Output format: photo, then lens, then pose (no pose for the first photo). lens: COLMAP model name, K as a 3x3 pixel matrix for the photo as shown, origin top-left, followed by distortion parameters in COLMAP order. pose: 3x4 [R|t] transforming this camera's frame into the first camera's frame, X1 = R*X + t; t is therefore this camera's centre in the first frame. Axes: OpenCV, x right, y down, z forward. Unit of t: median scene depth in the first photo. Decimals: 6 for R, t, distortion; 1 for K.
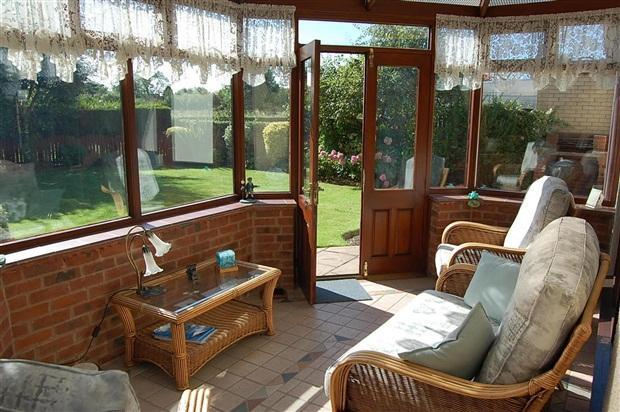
lens RADIAL K [[484.9, 0, 308.5], [0, 484.9, 206.8], [0, 0, 1]] dist [-0.094601, 0.042317]
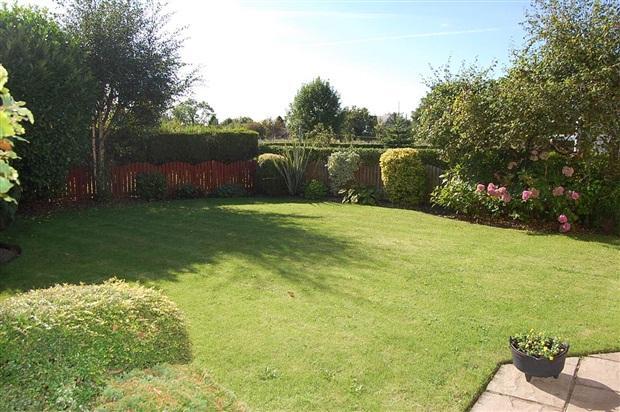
lens RADIAL K [[484.9, 0, 311.7], [0, 484.9, 207.0], [0, 0, 1]] dist [-0.094601, 0.042317]
pose [[0.997386, 0.007227, -0.071891, -0.149166], [-0.011511, 0.998171, -0.059356, -0.022818], [0.071331, 0.060028, 0.995645, 0.162260]]
